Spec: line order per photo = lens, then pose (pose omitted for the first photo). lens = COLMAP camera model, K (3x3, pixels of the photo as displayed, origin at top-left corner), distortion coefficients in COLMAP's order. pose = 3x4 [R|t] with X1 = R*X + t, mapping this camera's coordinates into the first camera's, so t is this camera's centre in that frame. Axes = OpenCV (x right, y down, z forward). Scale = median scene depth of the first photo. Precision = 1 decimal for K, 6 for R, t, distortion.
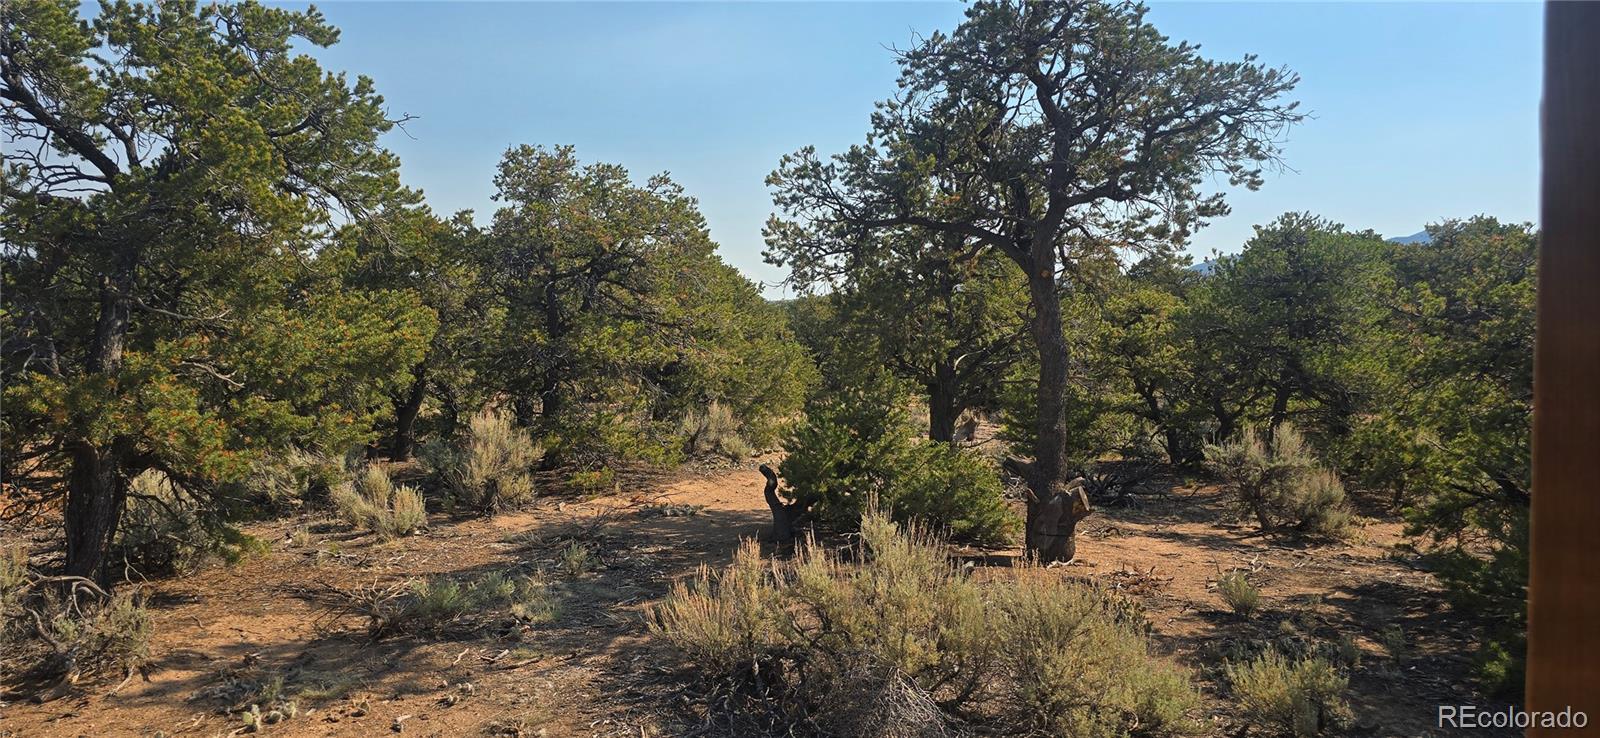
lens RADIAL K [[1059.4, 0, 798.4], [0, 1059.4, 376.0], [0, 0, 1]] dist [0.045335, -0.048754]
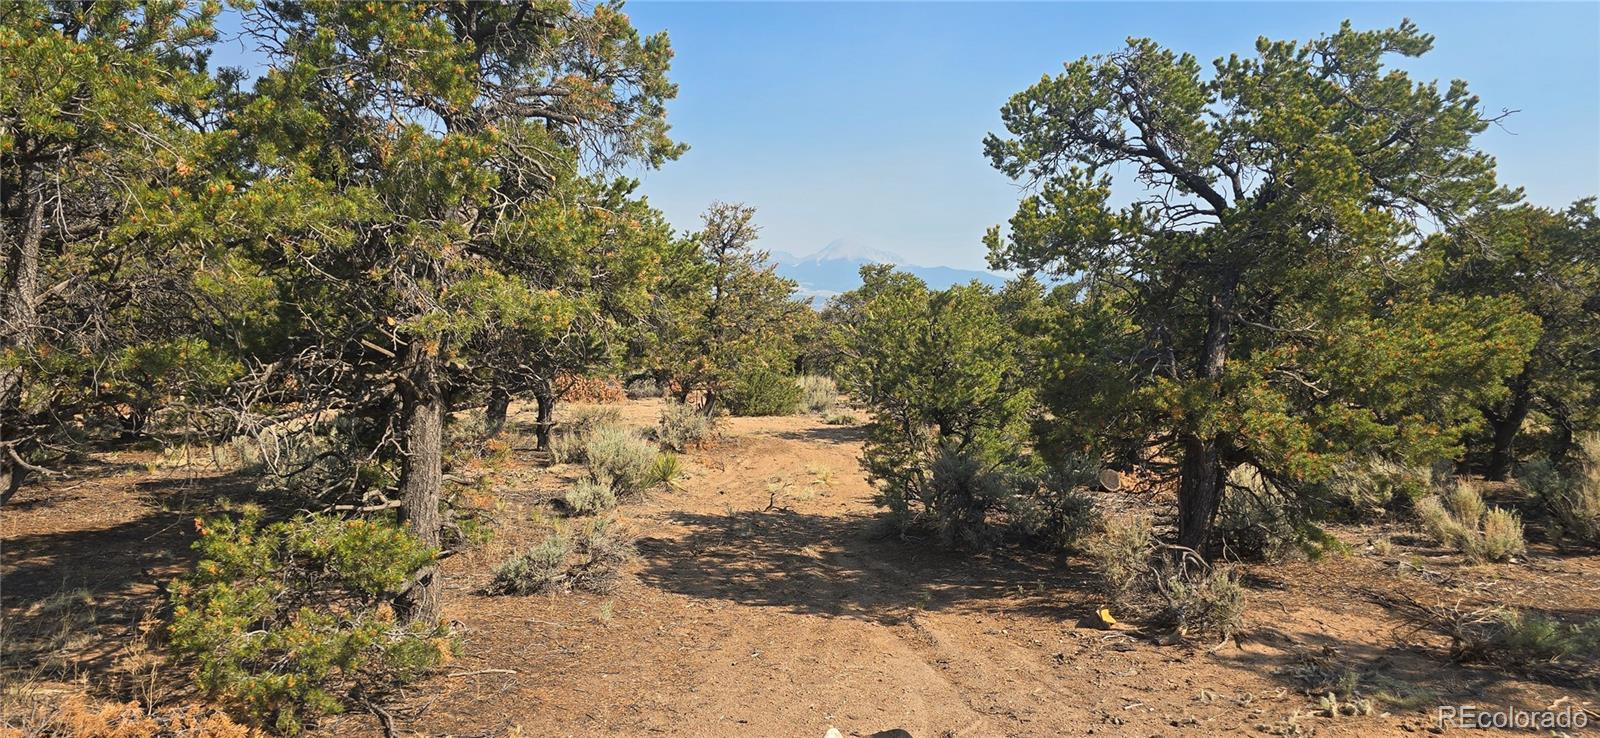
lens RADIAL K [[1072.0, 0, 826.6], [0, 1072.0, 354.4], [0, 0, 1]] dist [0.087818, -0.093013]
pose [[0.609489, 0.007264, -0.792761, 0.035133], [-0.027214, 0.999560, -0.011763, -0.002974], [0.792327, 0.028744, 0.609419, -0.056258]]
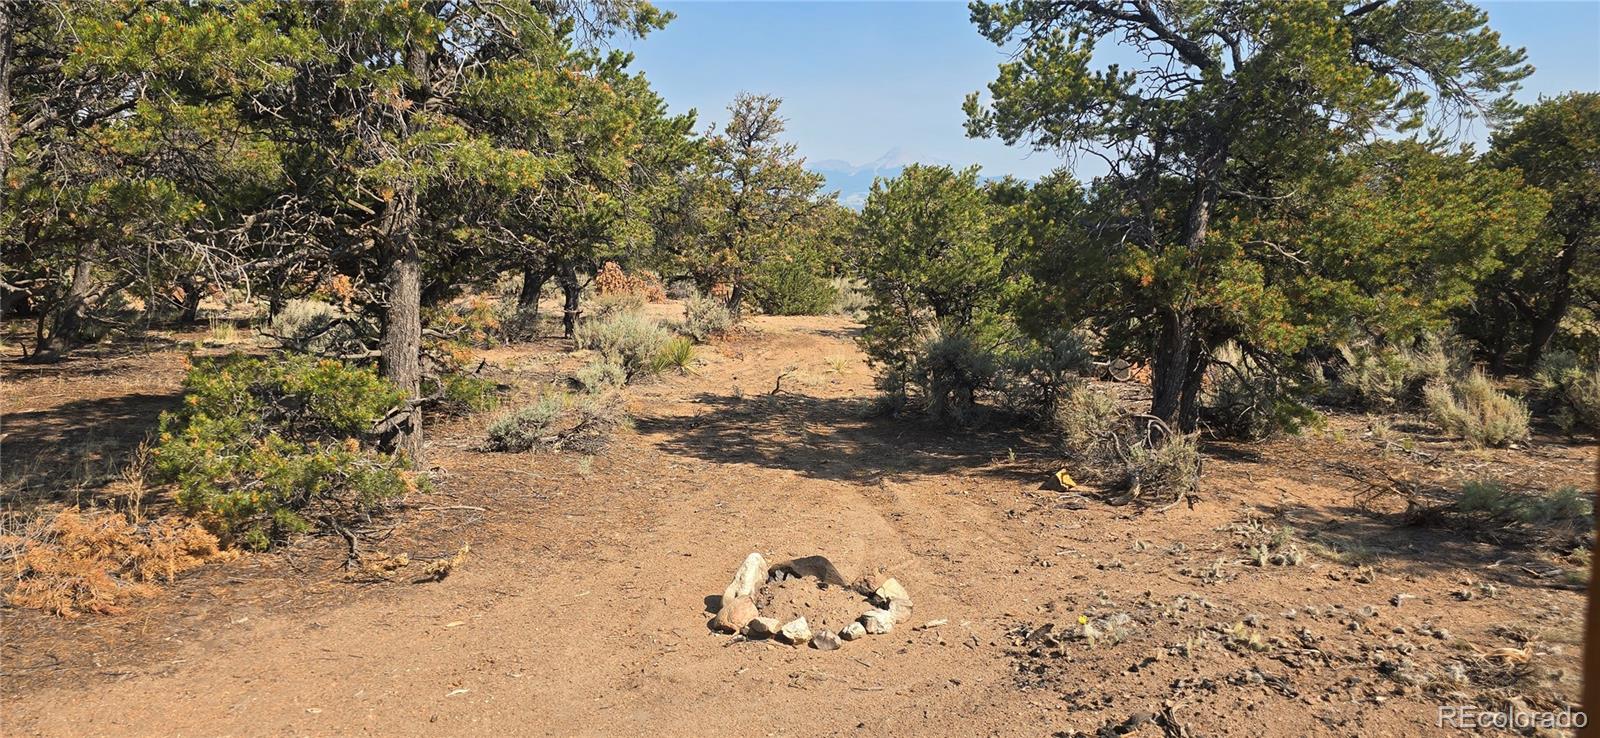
lens RADIAL K [[1077.4, 0, 830.7], [0, 1077.4, 367.4], [0, 0, 1]] dist [0.084730, -0.092344]
pose [[0.557205, 0.084069, -0.826109, 0.112768], [-0.038264, 0.996405, 0.075590, 0.047195], [0.829493, -0.010509, 0.558418, 0.013822]]
